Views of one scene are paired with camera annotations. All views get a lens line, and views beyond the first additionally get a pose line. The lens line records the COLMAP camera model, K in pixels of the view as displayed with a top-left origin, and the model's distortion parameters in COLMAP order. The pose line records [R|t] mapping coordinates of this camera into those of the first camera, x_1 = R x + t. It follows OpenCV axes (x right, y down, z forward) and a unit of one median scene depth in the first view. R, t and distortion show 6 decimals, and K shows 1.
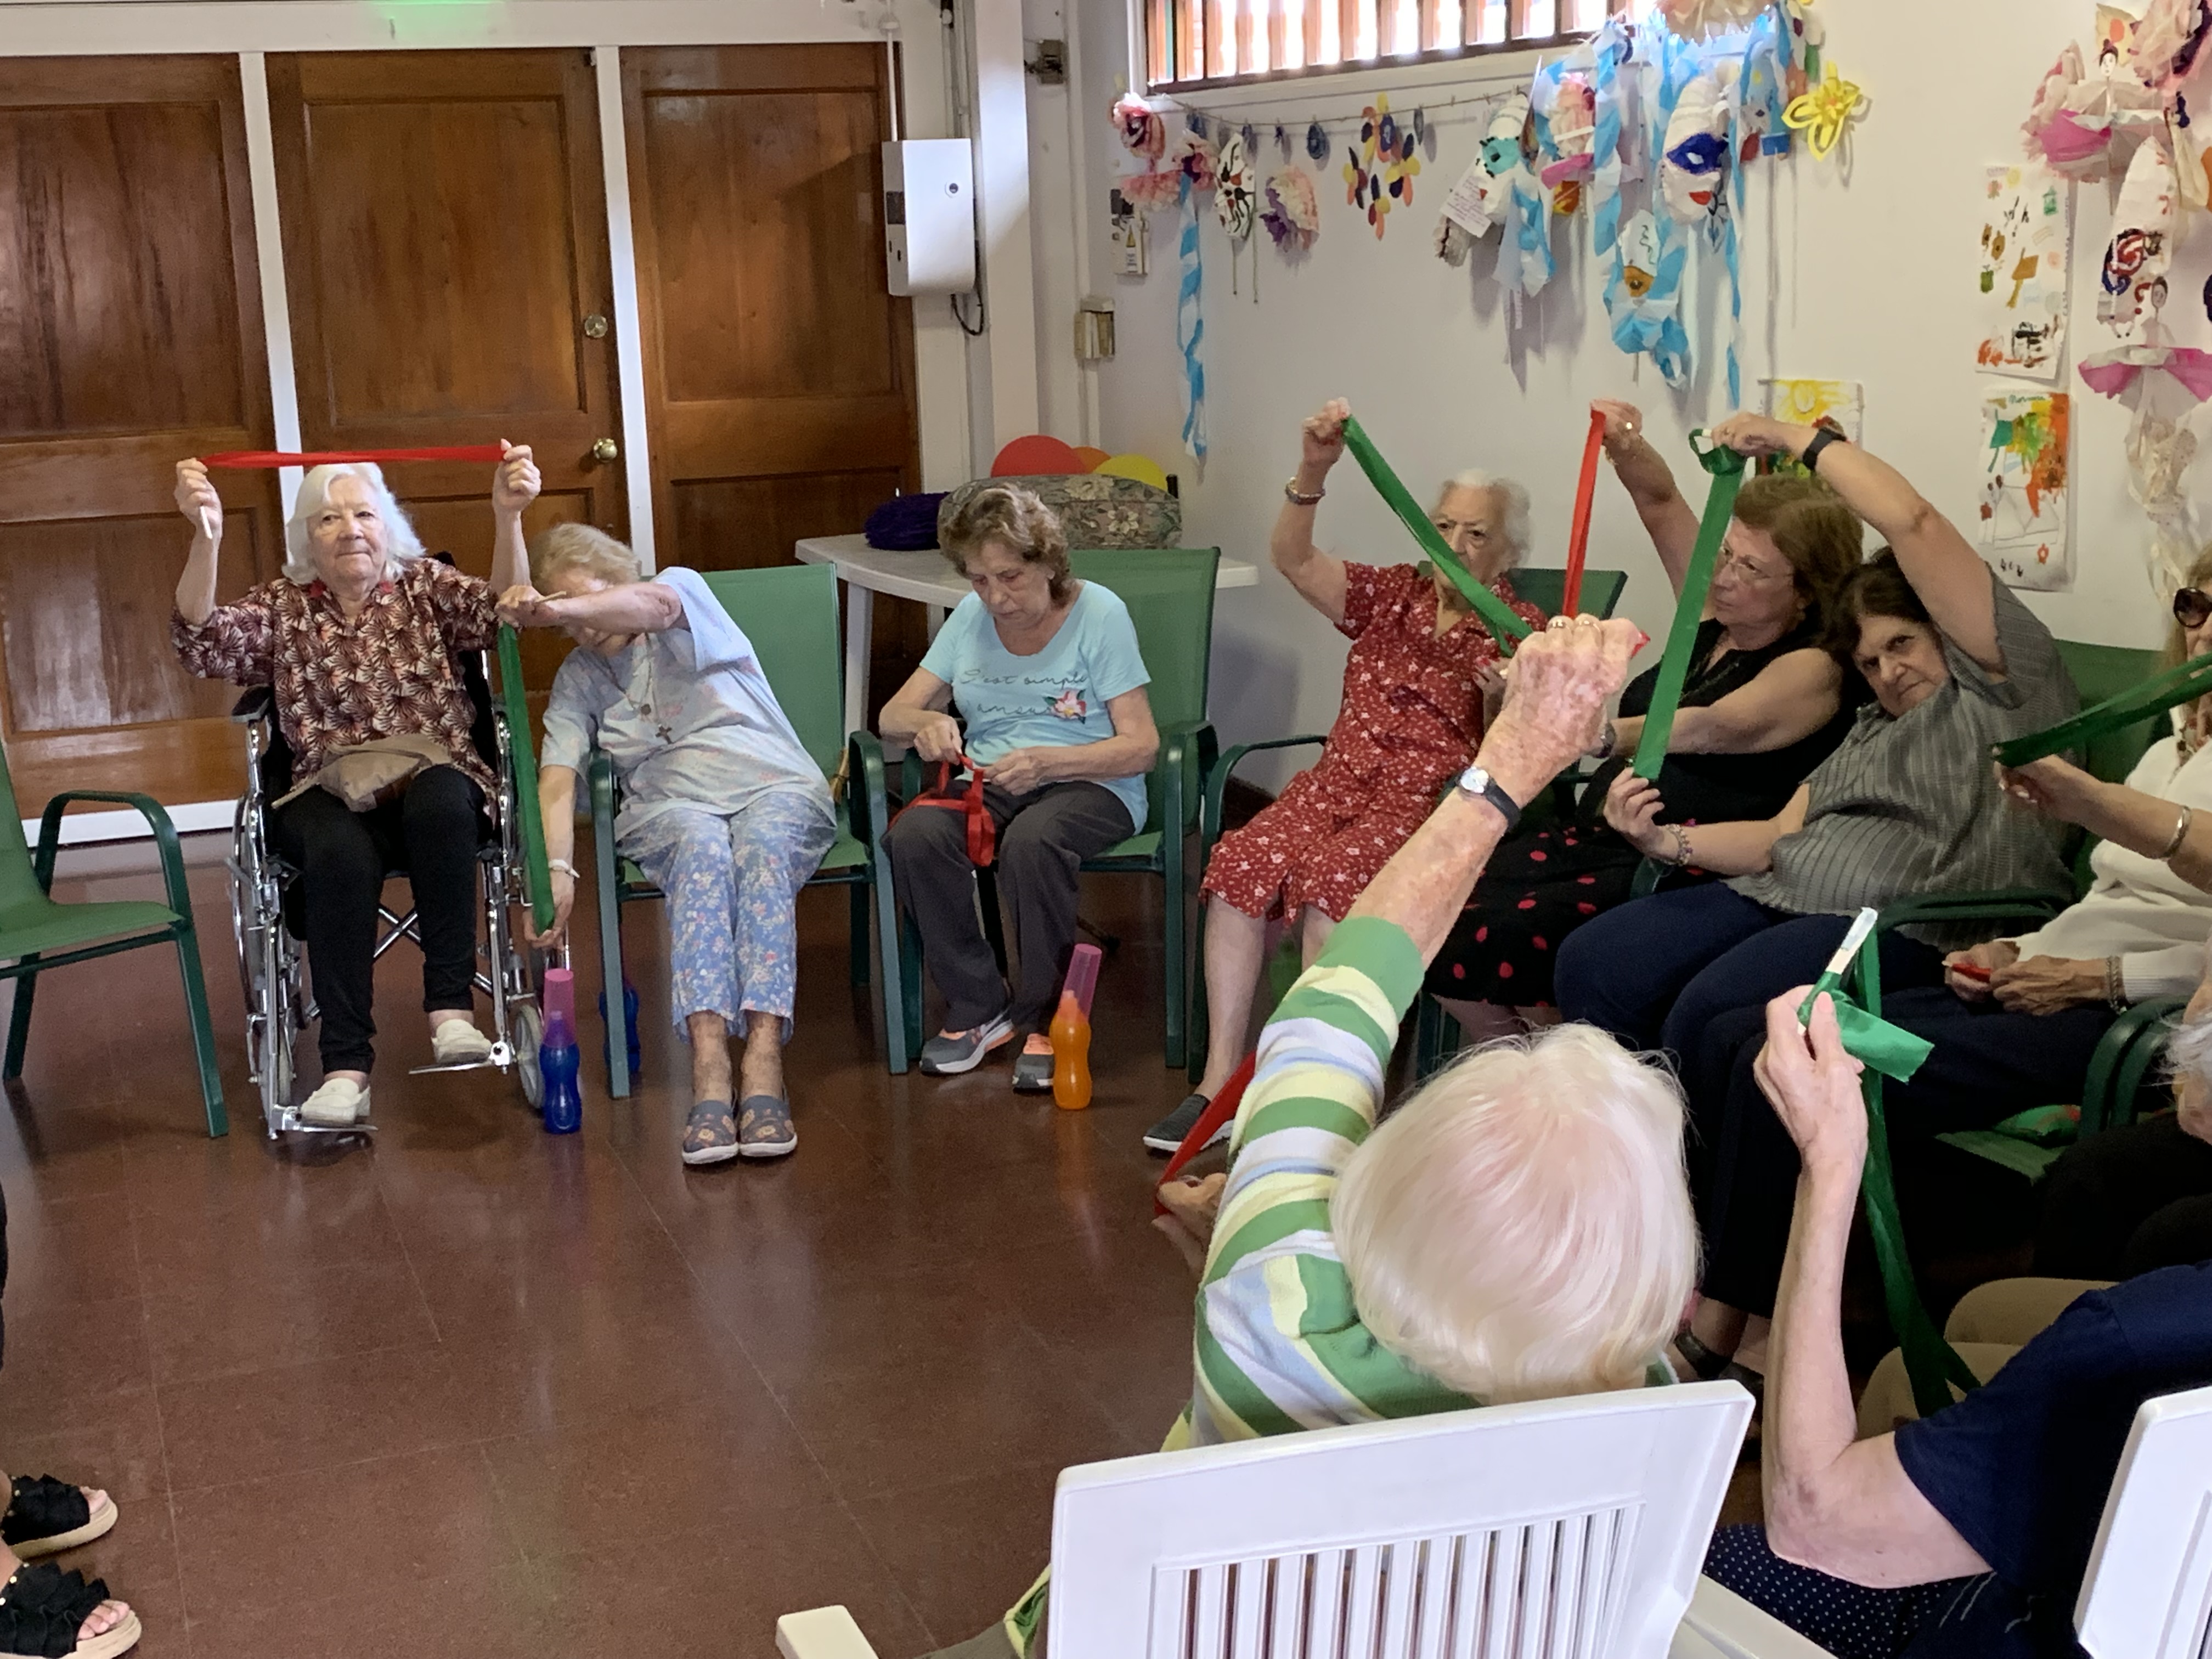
lens RADIAL K [[3032.9, 0, 1106.0], [0, 3032.9, 829.5], [0, 0, 1]] dist [0.243876, -0.802254]
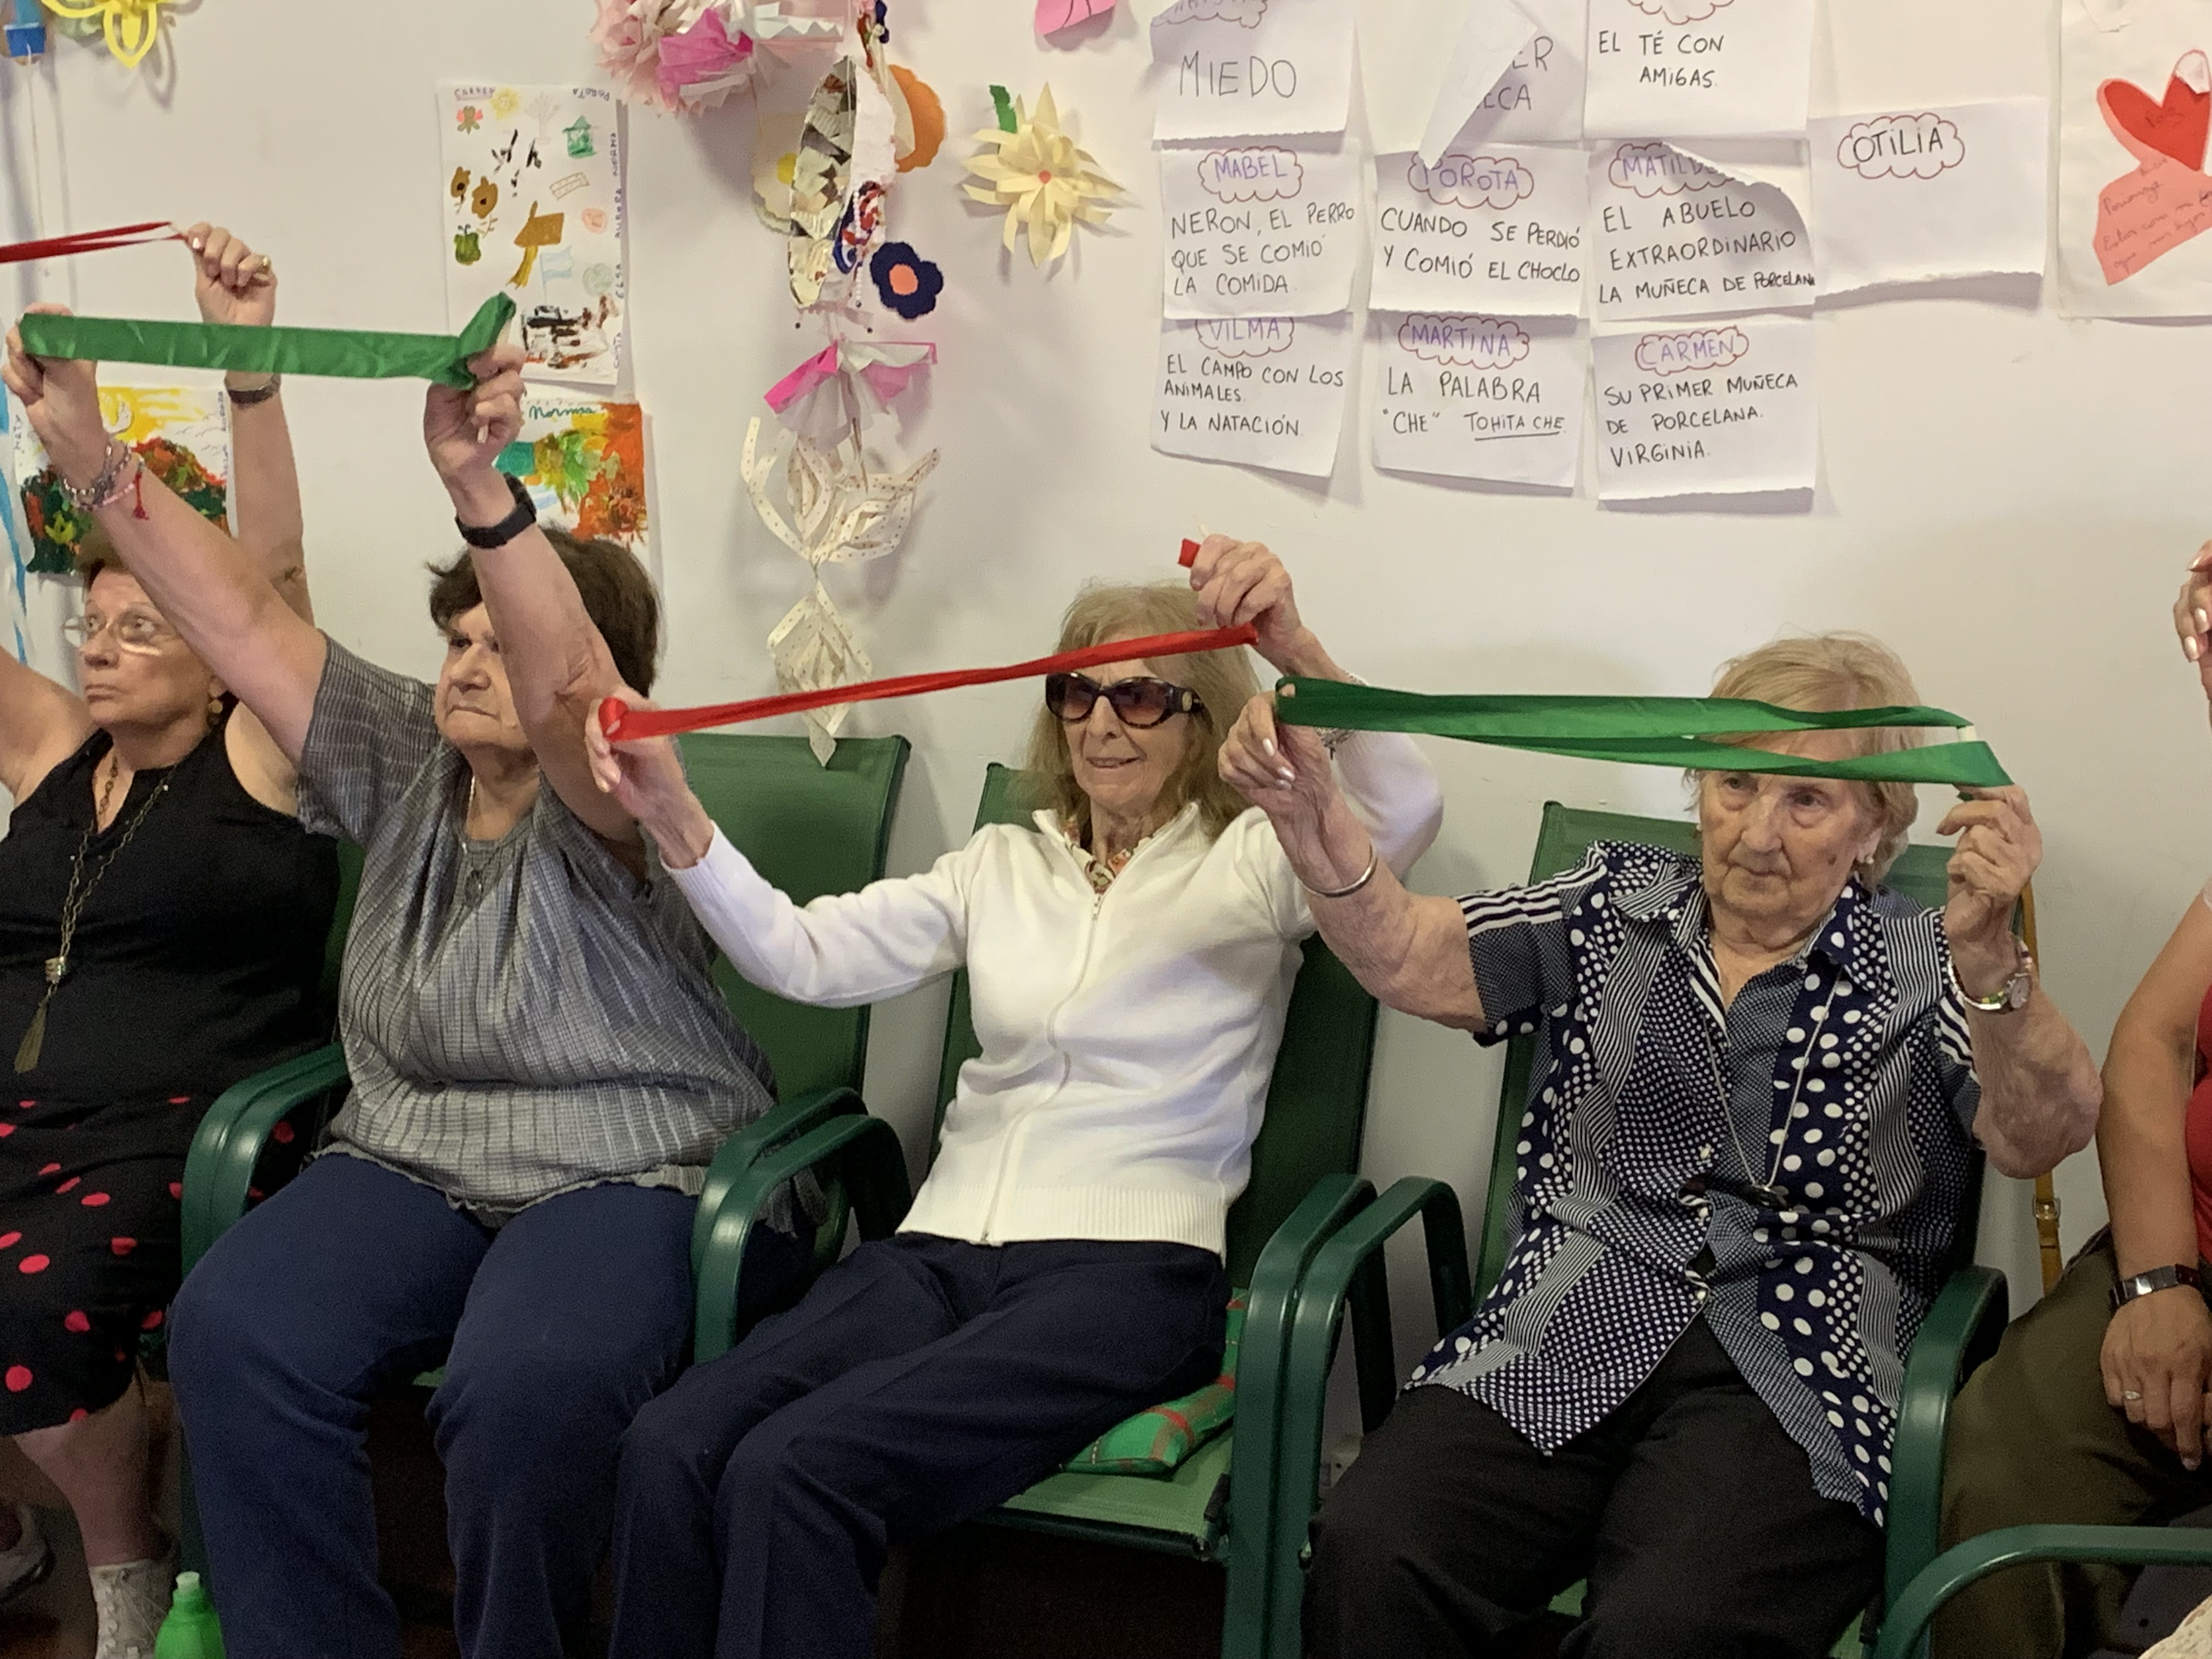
lens RADIAL K [[2959.5, 0, 1106.0], [0, 2959.5, 829.5], [0, 0, 1]] dist [0.162783, -0.558189]
pose [[0.654858, -0.145311, 0.741651, -0.132711], [0.130170, 0.988362, 0.078712, -0.069737], [-0.744458, 0.044995, 0.666152, 0.380261]]
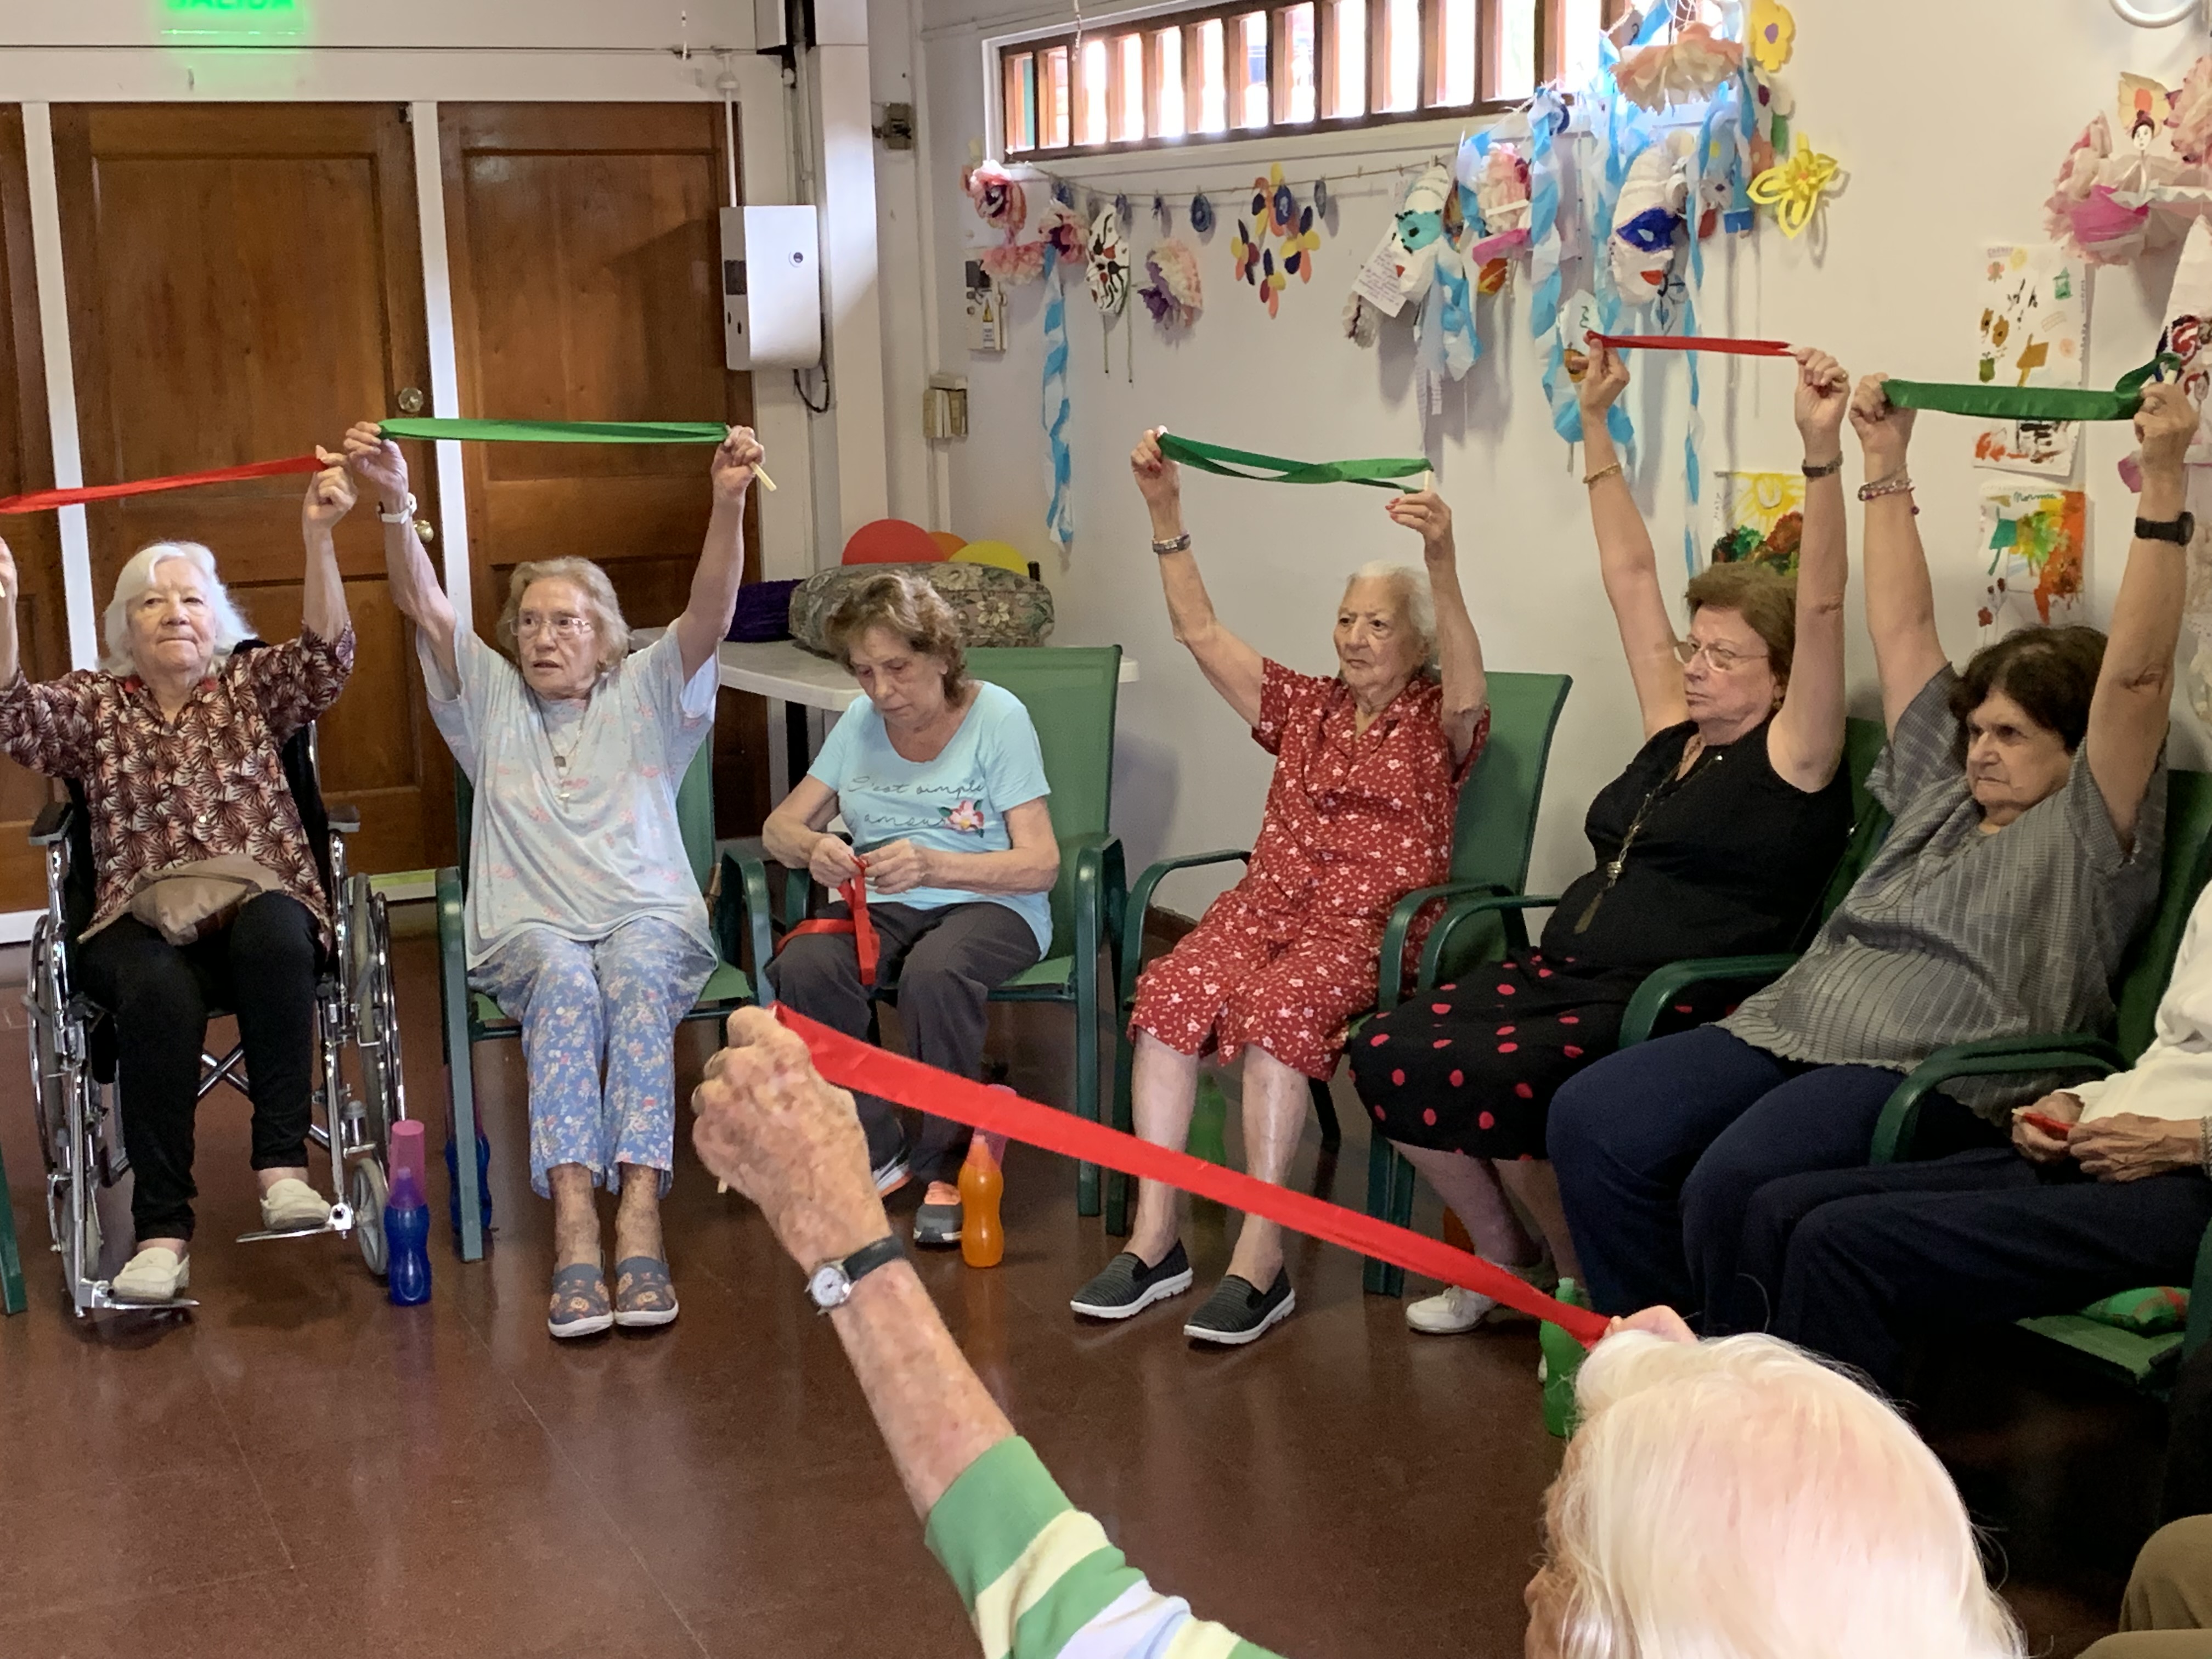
lens RADIAL K [[3032.9, 0, 1106.0], [0, 3032.9, 829.5], [0, 0, 1]] dist [0.243876, -0.802254]
pose [[0.996866, -0.003620, 0.079027, -0.045710], [0.005452, 0.999721, -0.022981, -0.017251], [-0.078922, 0.023340, 0.996608, 0.088111]]
